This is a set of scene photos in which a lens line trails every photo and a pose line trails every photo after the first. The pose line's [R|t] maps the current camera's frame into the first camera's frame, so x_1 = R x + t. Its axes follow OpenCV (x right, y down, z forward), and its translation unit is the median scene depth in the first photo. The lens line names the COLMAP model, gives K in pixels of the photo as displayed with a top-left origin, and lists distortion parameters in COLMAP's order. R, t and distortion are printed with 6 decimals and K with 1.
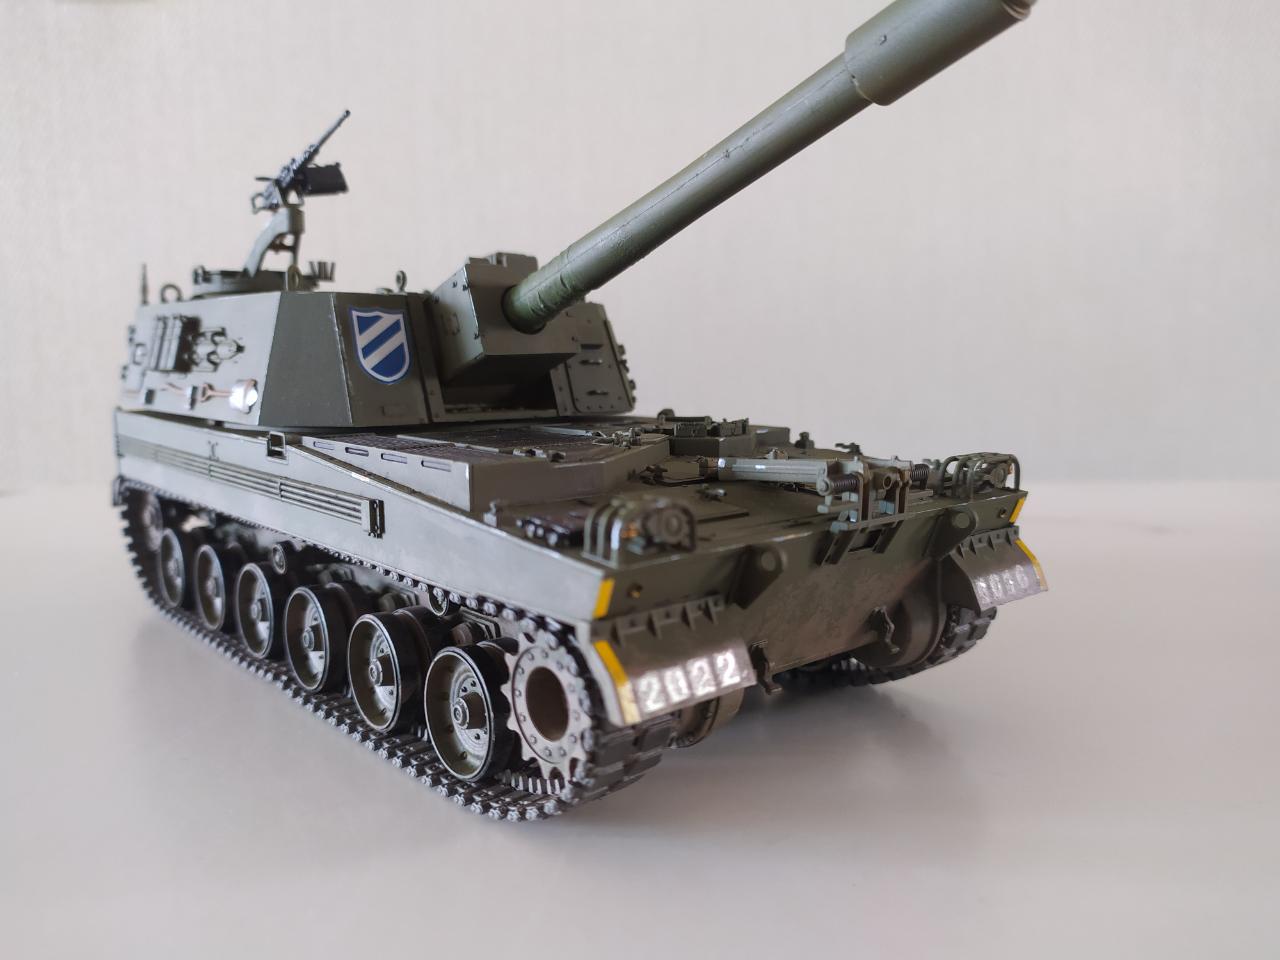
lens RADIAL K [[1006.1, 0, 640.0], [0, 1006.1, 480.0], [0, 0, 1]] dist [-0.075705, -0.001580]
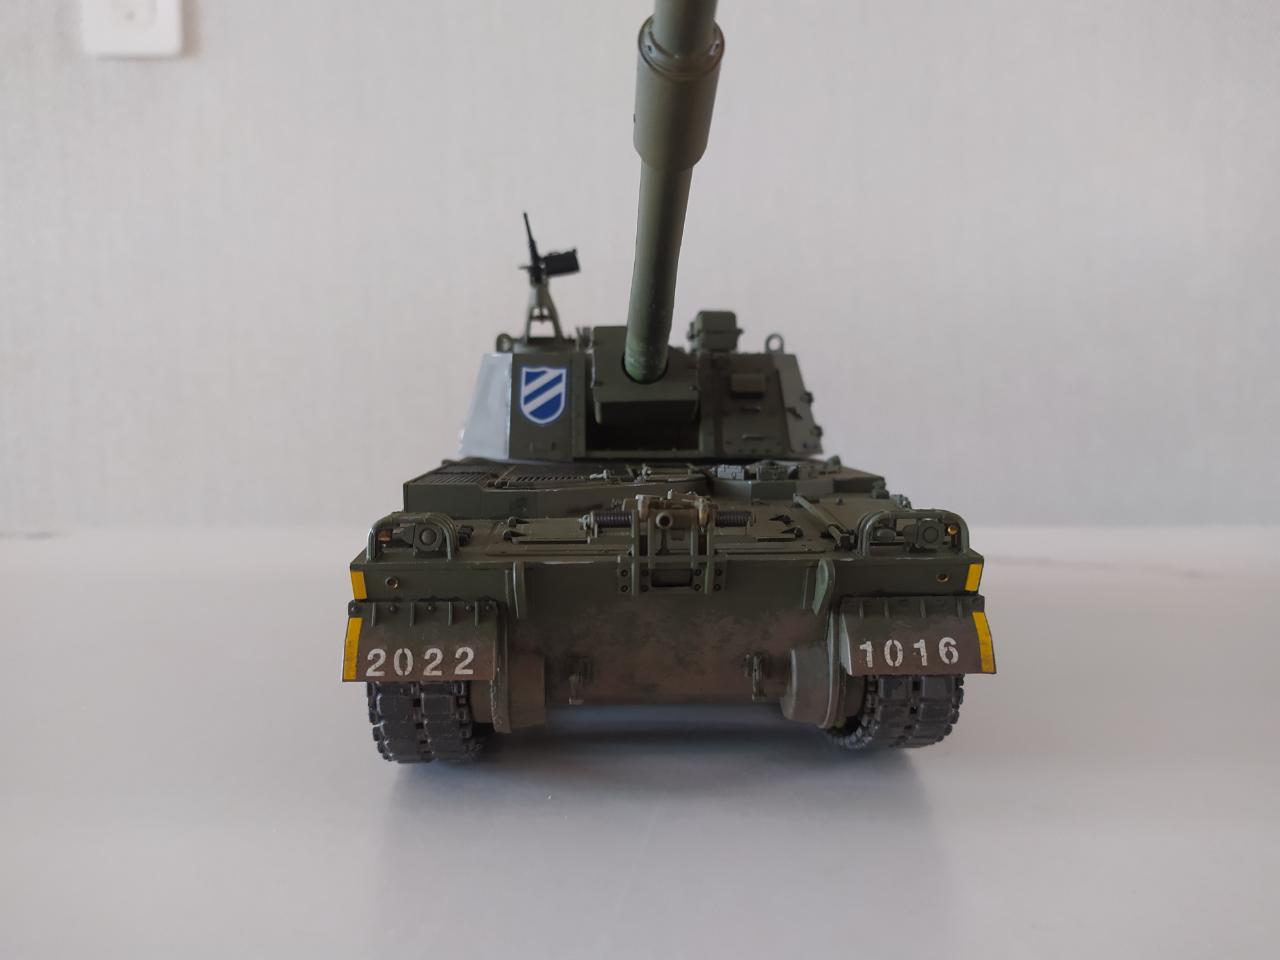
lens RADIAL K [[1006.1, 0, 640.0], [0, 1006.1, 480.0], [0, 0, 1]] dist [-0.075705, -0.001580]
pose [[0.774959, 0.047368, -0.630234, 0.636505], [-0.076960, 0.996839, -0.019712, -0.010830], [0.627308, 0.063778, 0.776155, 0.093671]]
